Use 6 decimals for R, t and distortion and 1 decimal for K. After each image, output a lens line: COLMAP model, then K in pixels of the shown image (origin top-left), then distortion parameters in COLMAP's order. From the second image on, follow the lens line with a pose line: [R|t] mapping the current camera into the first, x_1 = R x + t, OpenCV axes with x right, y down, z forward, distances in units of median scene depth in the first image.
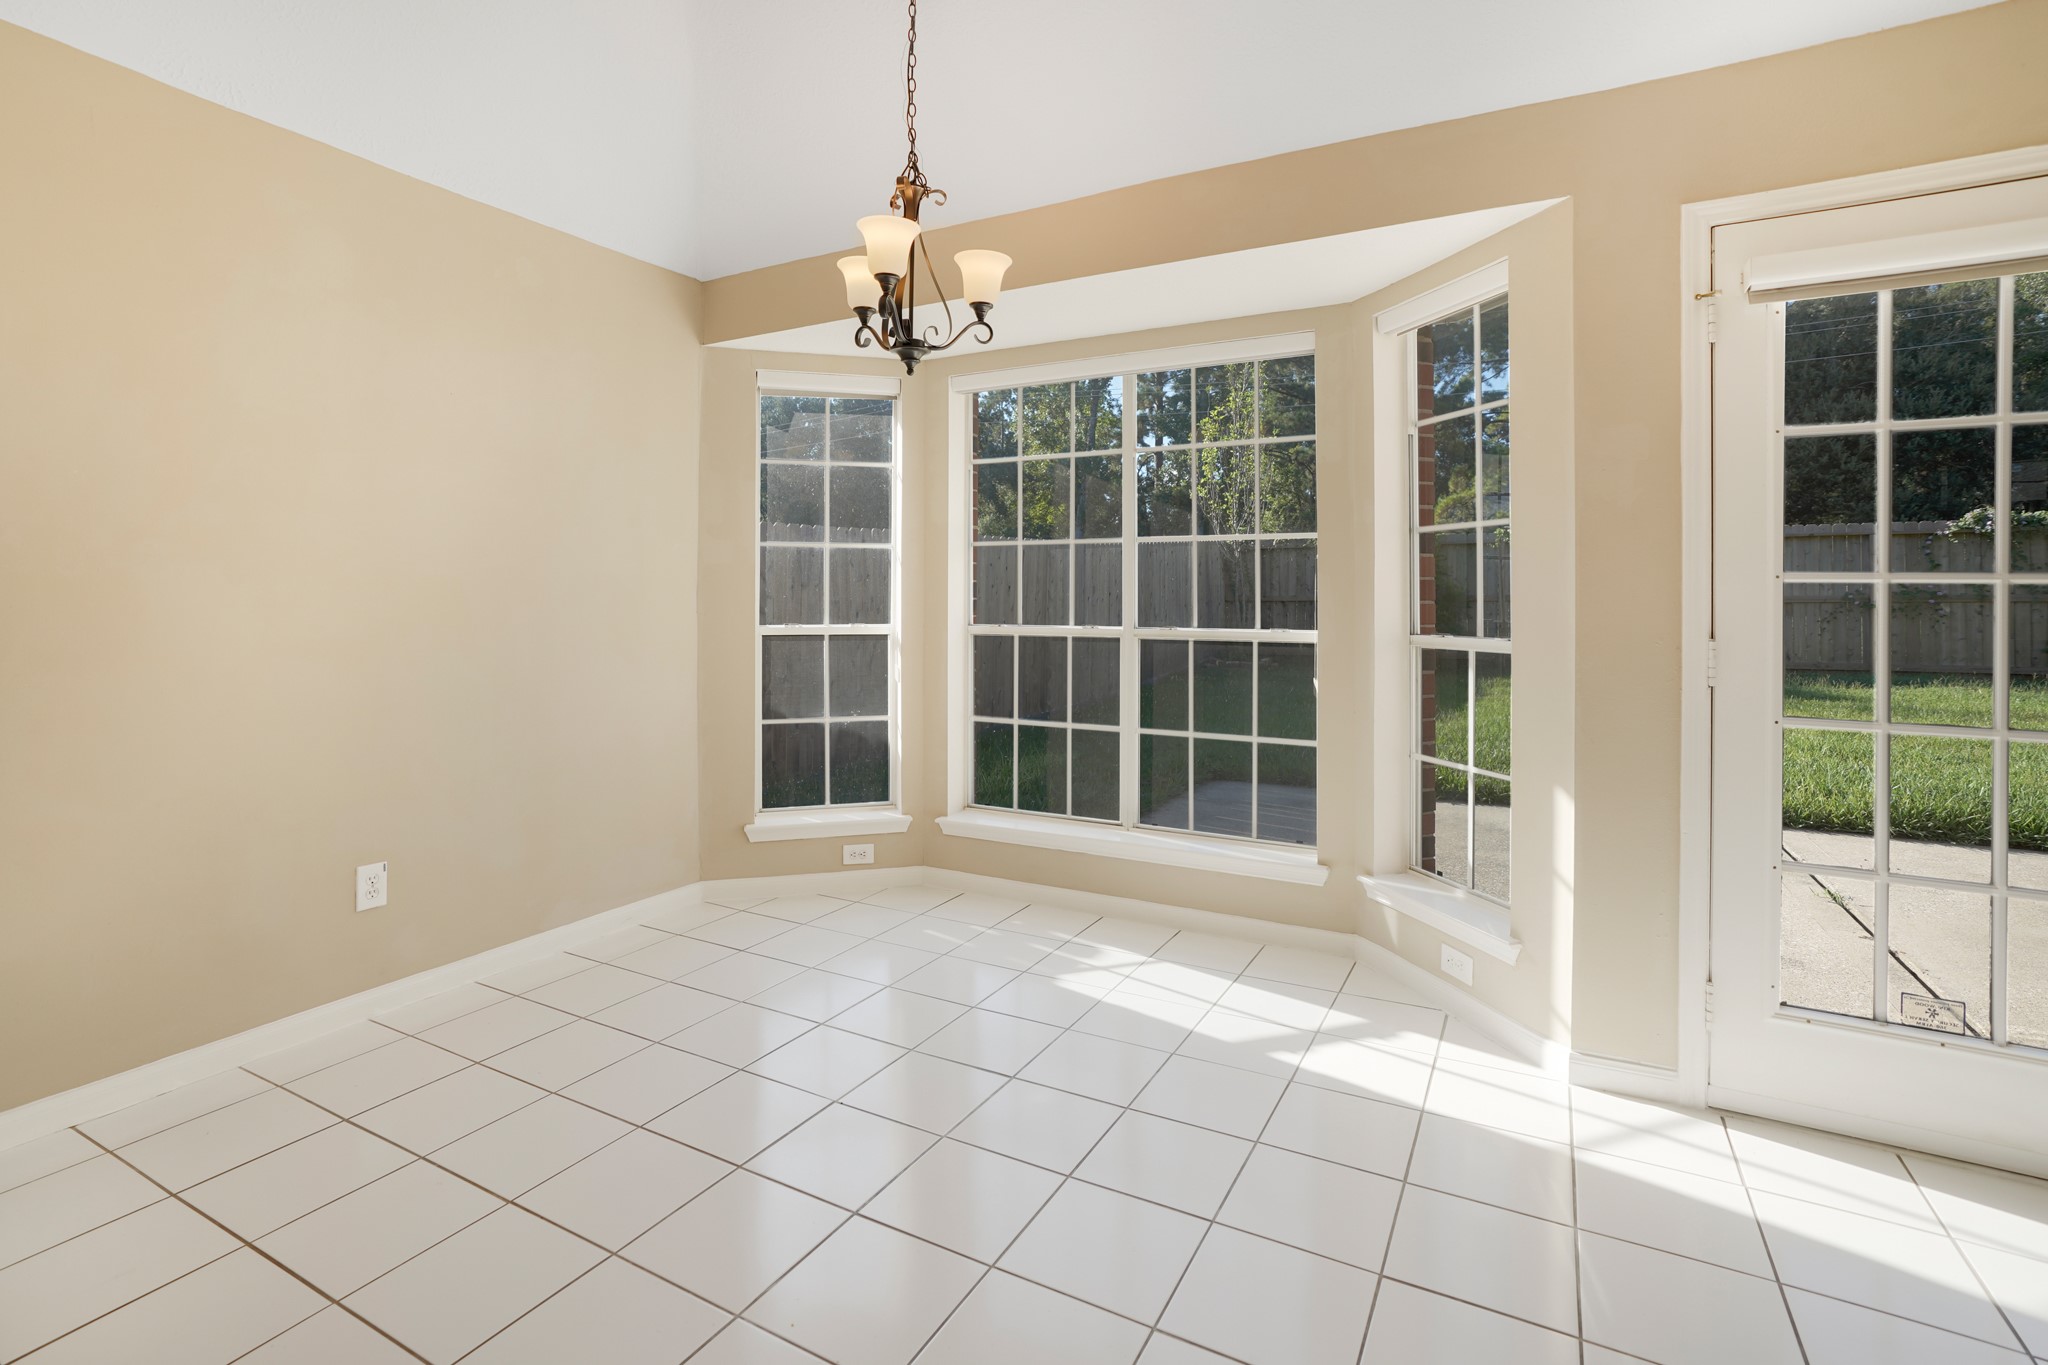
lens RADIAL K [[972.0, 0, 1027.5], [0, 972.0, 627.9], [0, 0, 1]] dist [-0.035433, 0.019412]
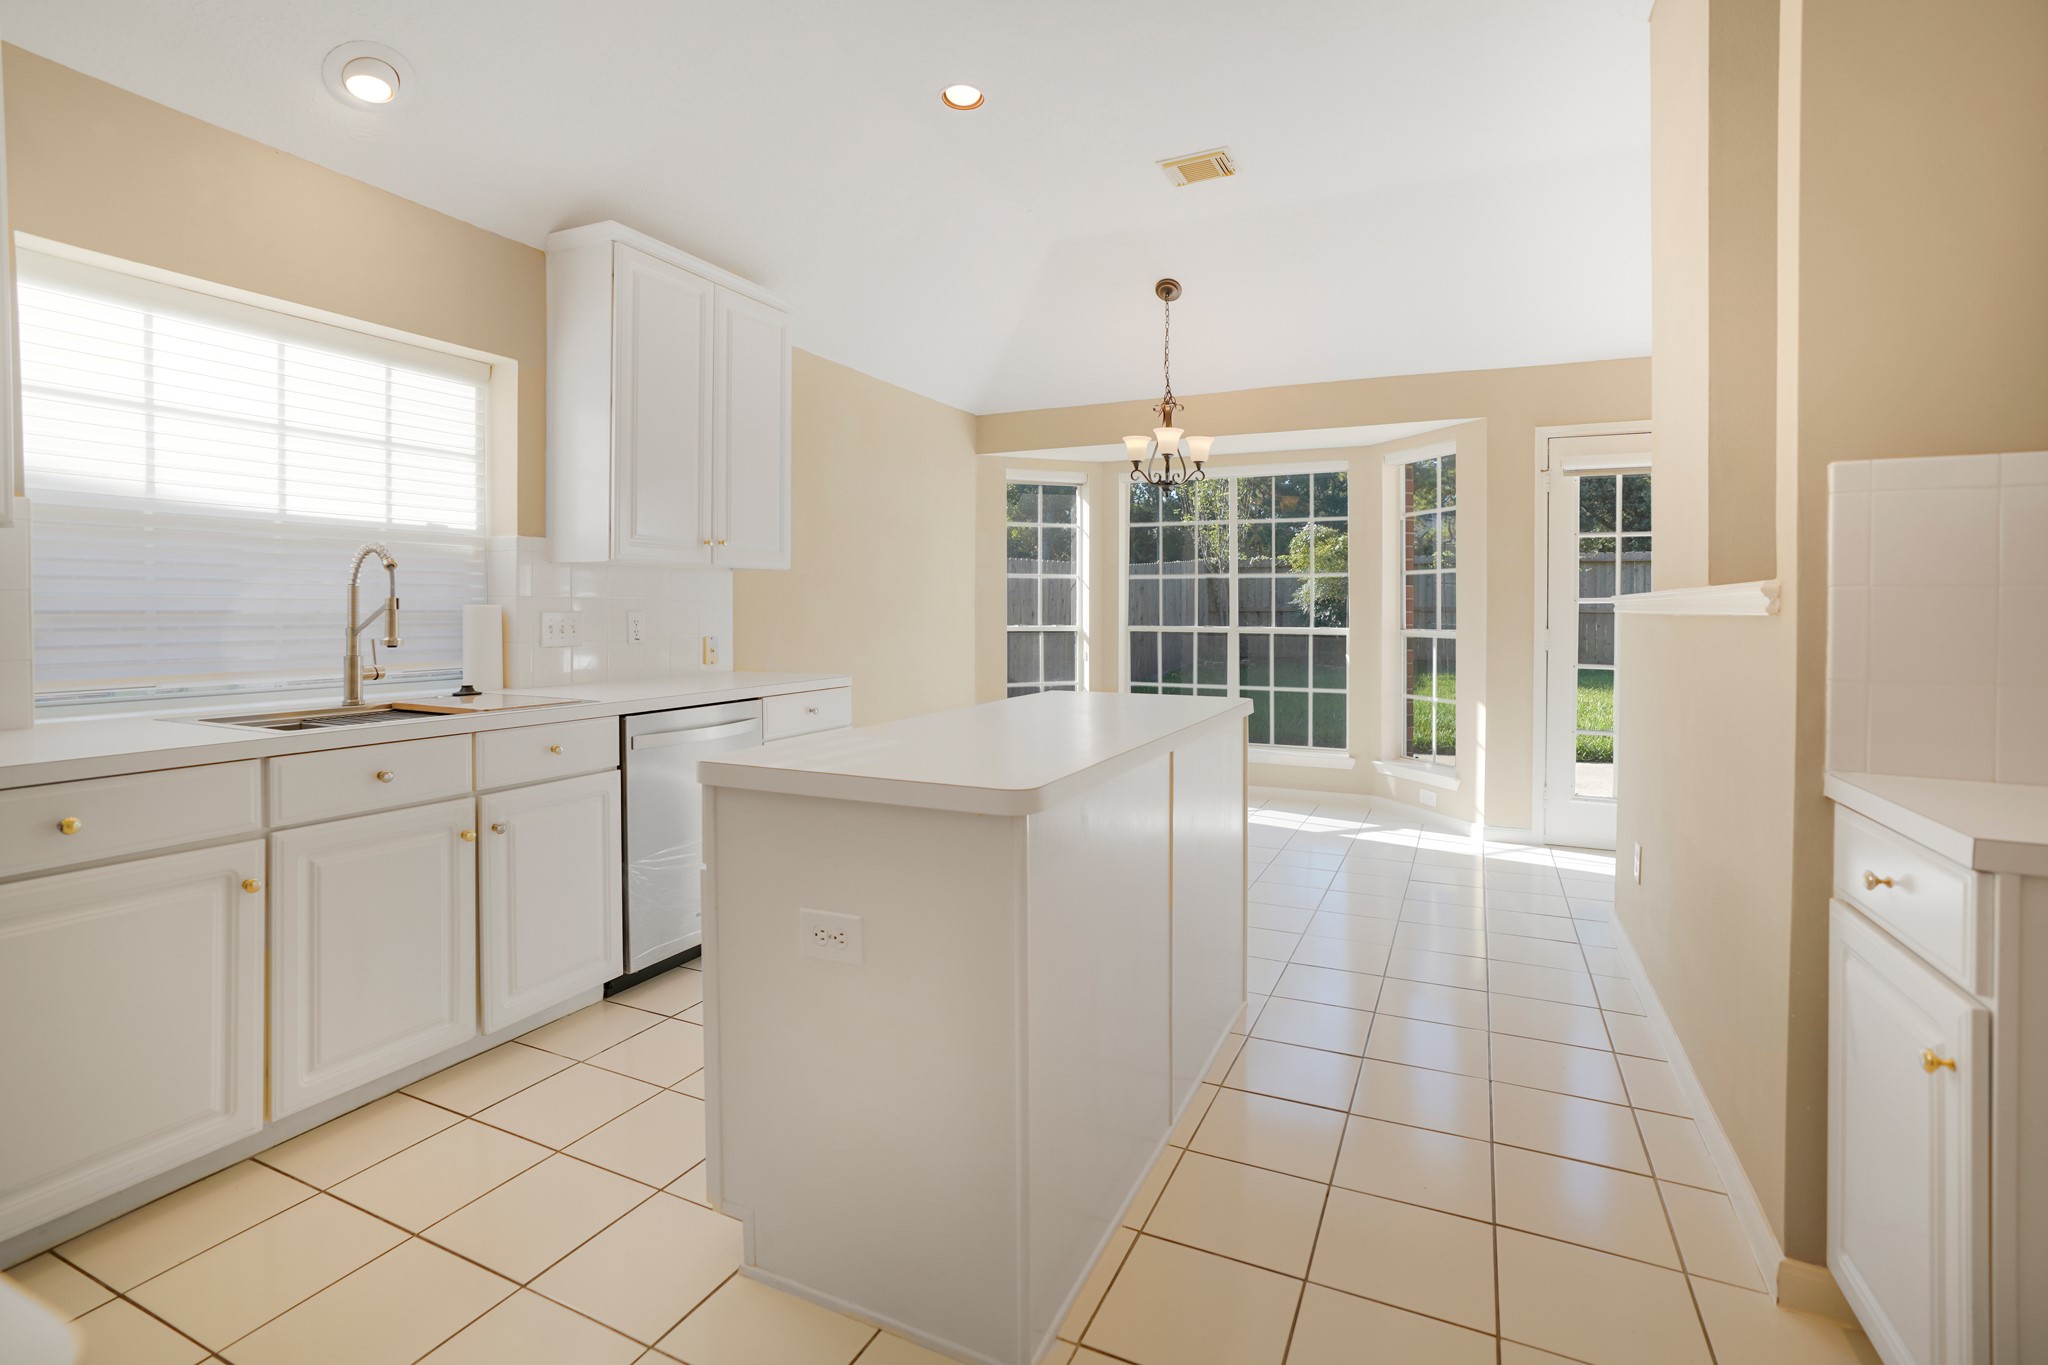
lens RADIAL K [[970.6, 0, 1019.3], [0, 970.6, 647.9], [0, 0, 1]] dist [-0.044284, 0.032058]
pose [[0.998354, -0.000666, 0.057351, -0.431142], [-0.000044, 0.999924, 0.012367, 0.019079], [-0.057355, -0.012349, 0.998277, -0.785529]]
